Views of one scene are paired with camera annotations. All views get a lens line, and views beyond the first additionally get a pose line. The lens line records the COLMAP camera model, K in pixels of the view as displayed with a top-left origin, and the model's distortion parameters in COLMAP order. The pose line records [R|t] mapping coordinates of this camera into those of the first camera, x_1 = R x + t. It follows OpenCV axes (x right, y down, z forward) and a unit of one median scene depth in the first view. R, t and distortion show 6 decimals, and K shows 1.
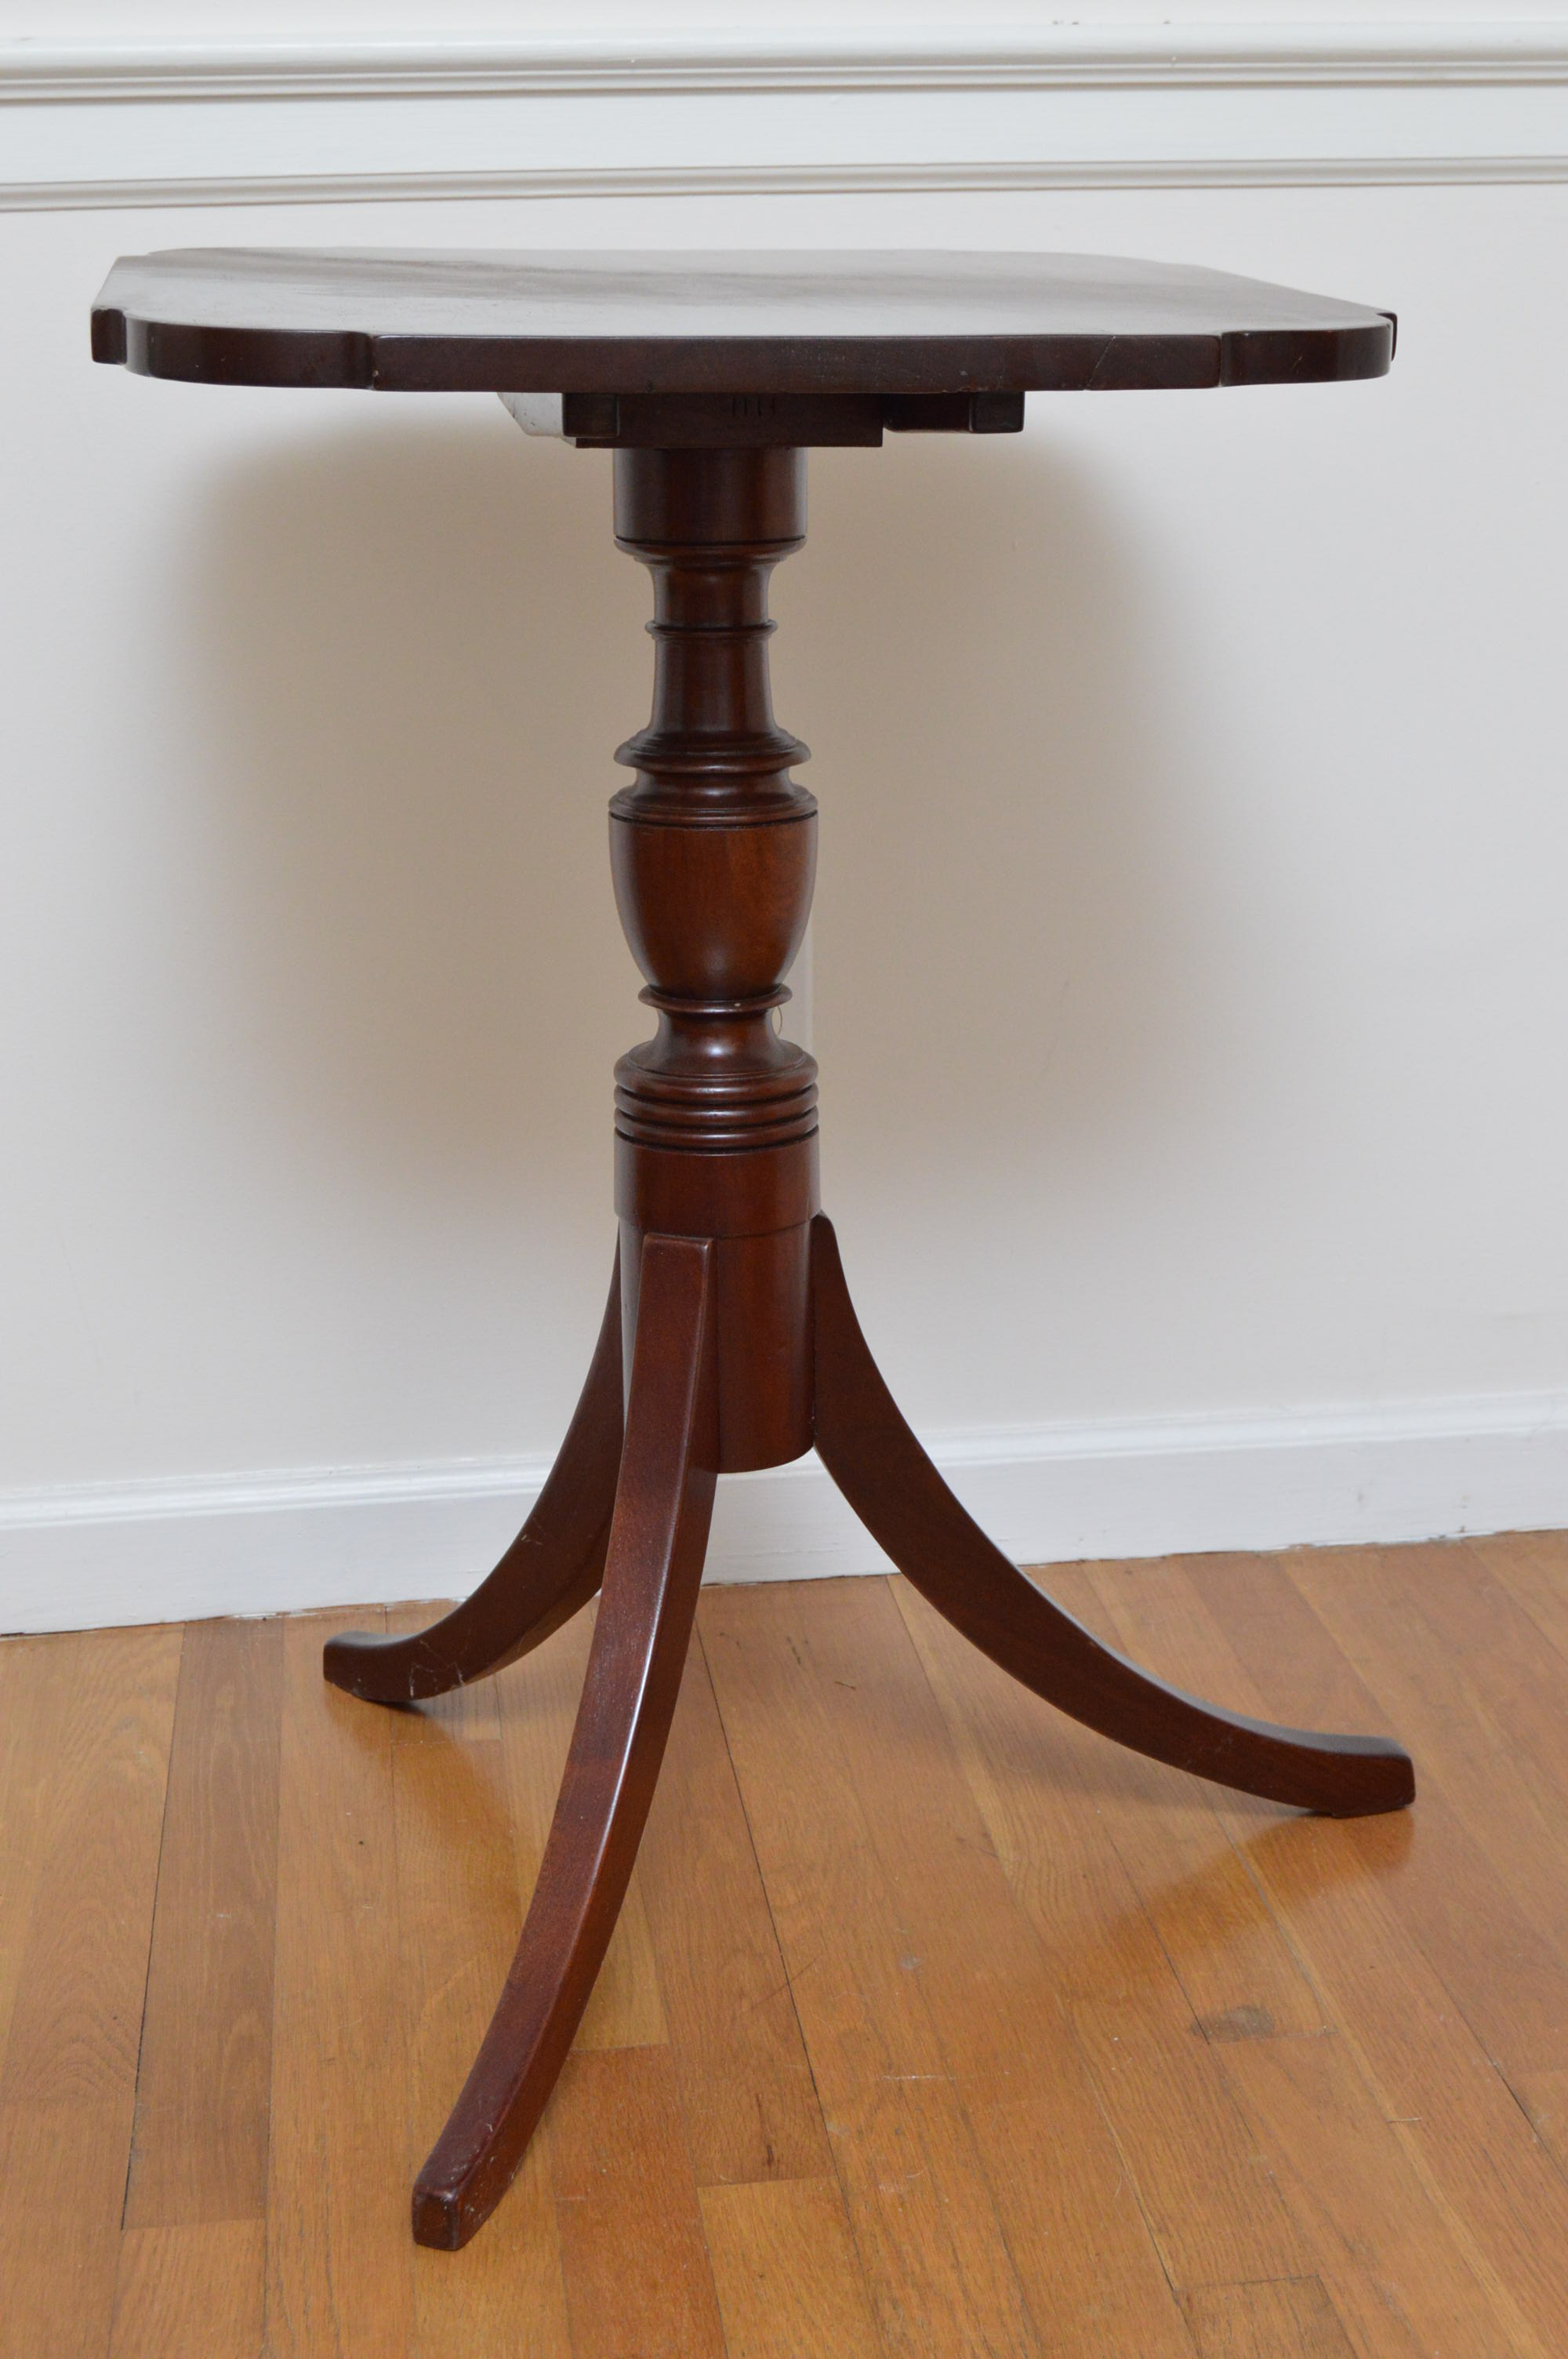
lens RADIAL K [[3361.2, 0, 784.0], [0, 3361.2, 1179.5], [0, 0, 1]] dist [0.012072, 0.028203]
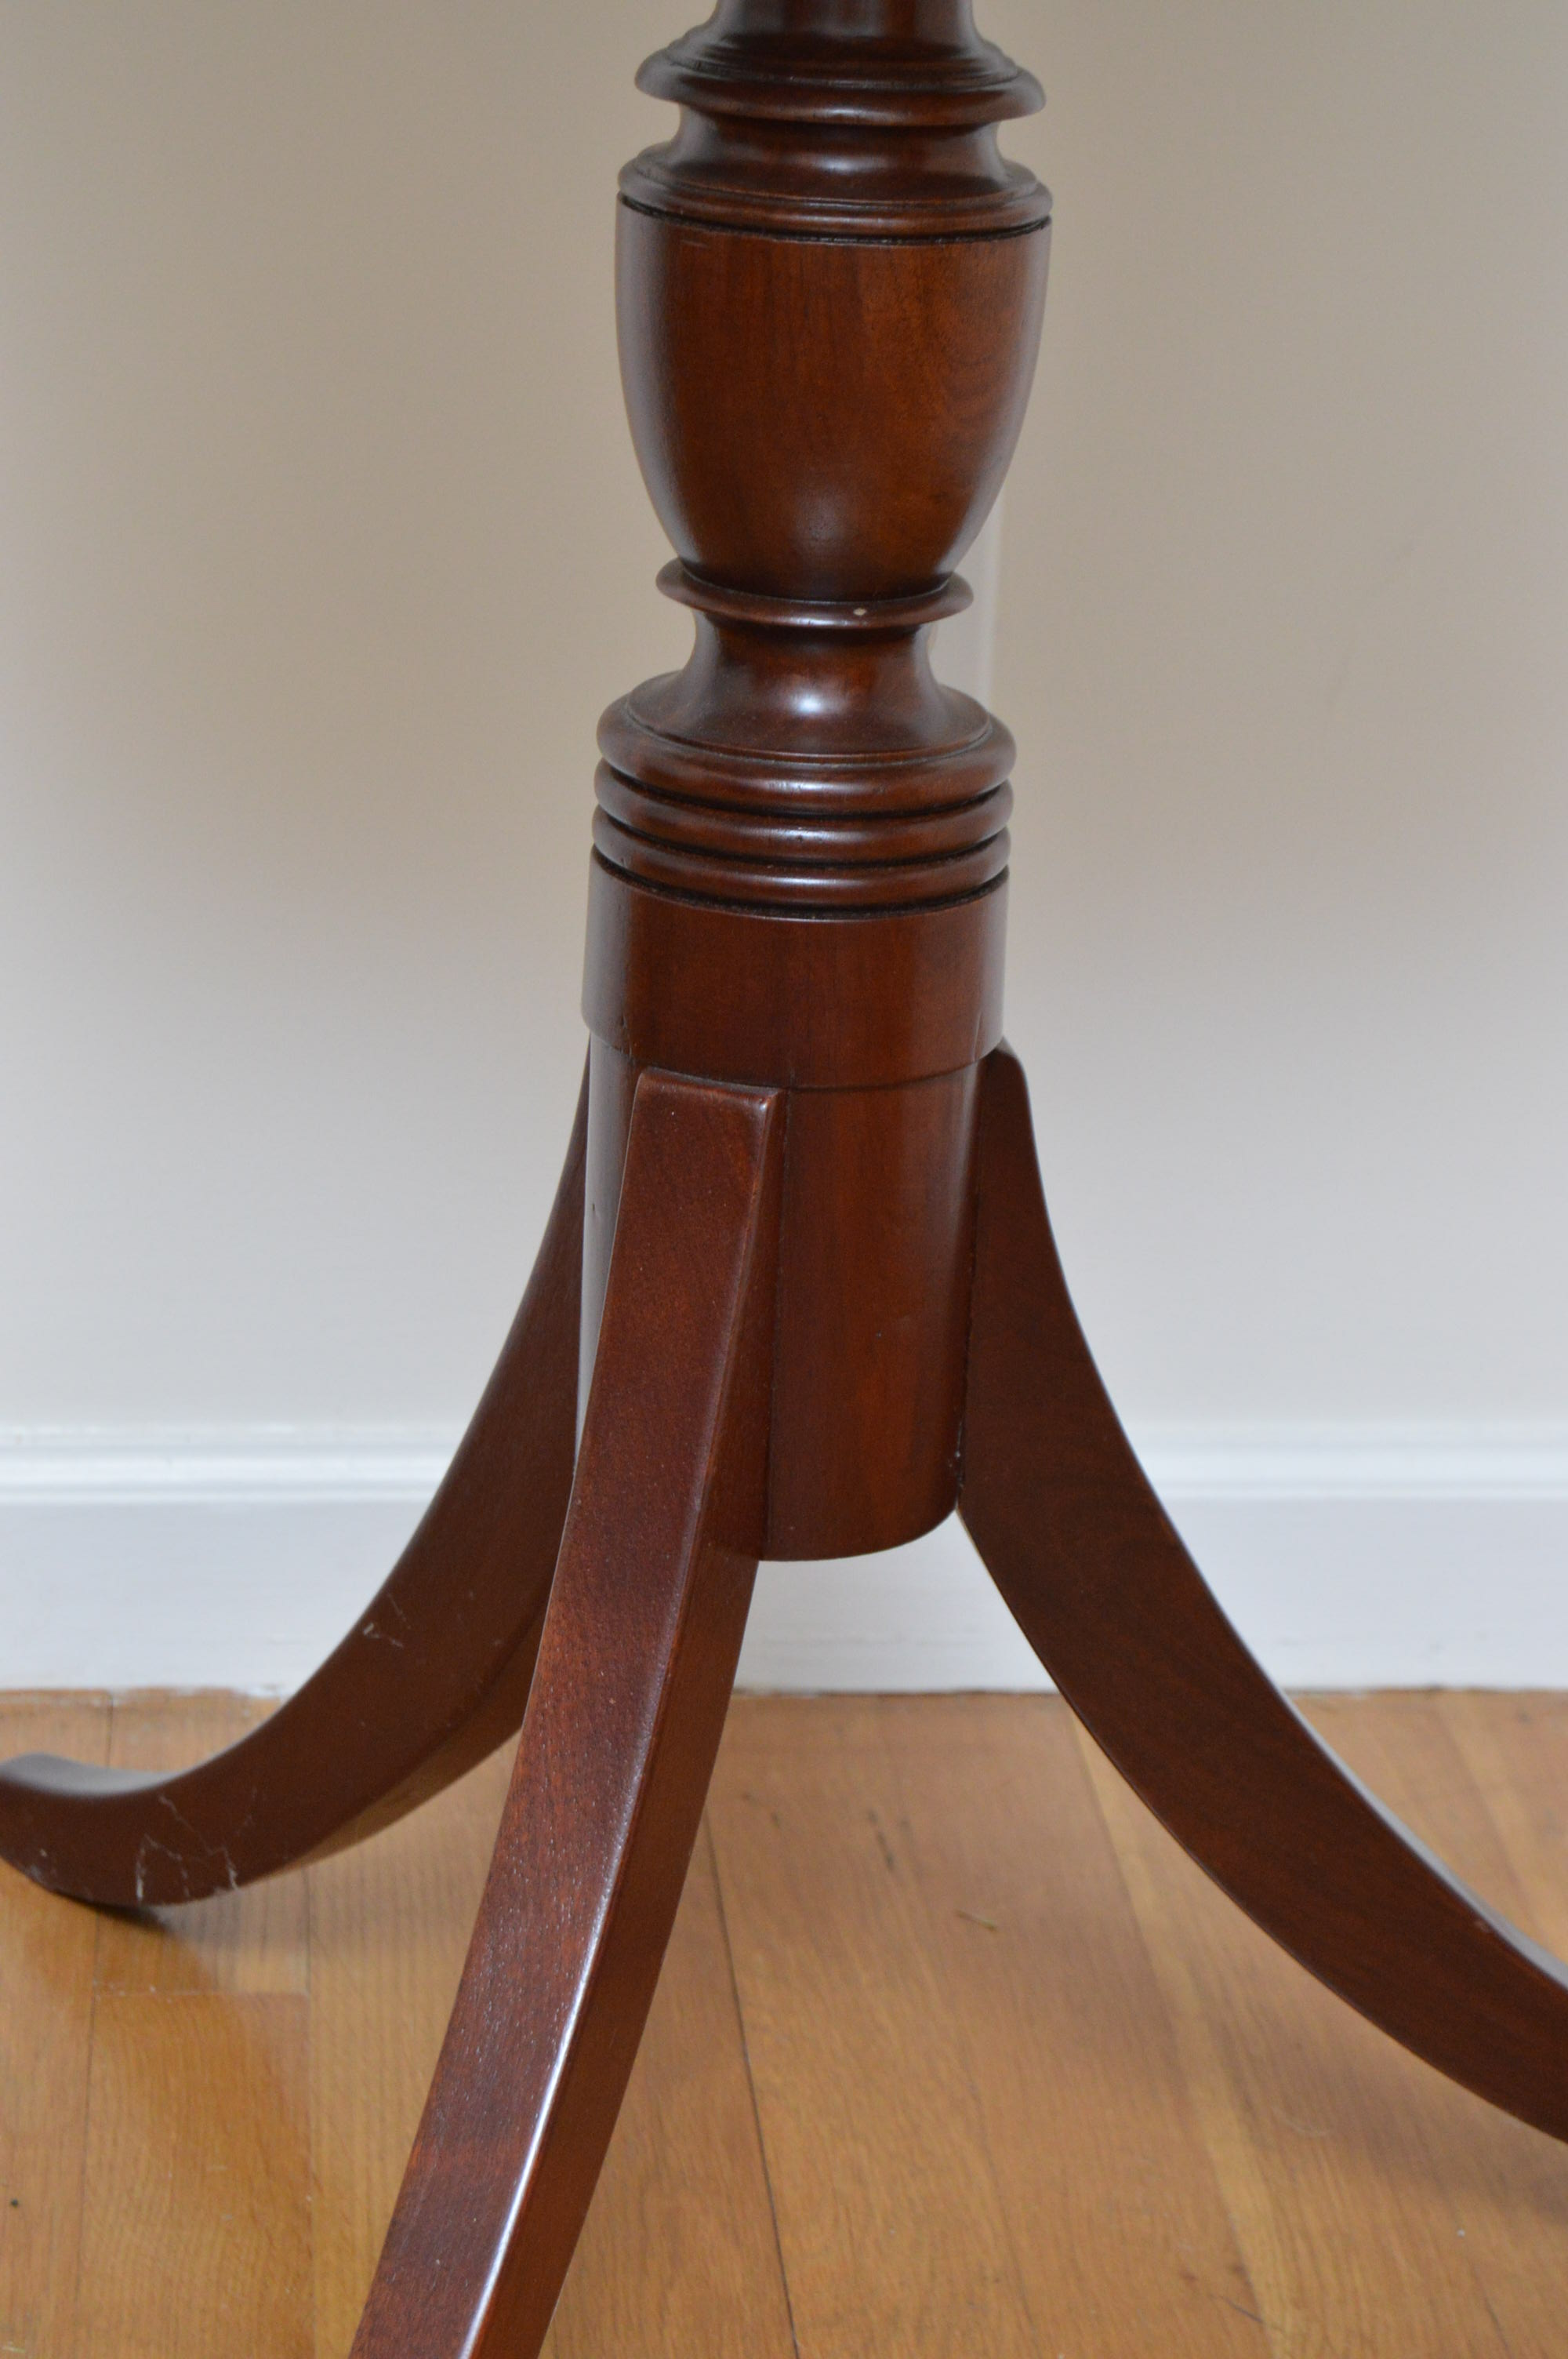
lens RADIAL K [[5353.3, 0, 784.0], [0, 5353.3, 1179.5], [0, 0, 1]] dist [0.041155, 0.082165]
pose [[0.997856, 0.063822, -0.014498, -0.007766], [-0.062717, 0.995784, 0.066945, -0.020212], [0.018710, -0.065892, 0.997651, 0.210488]]
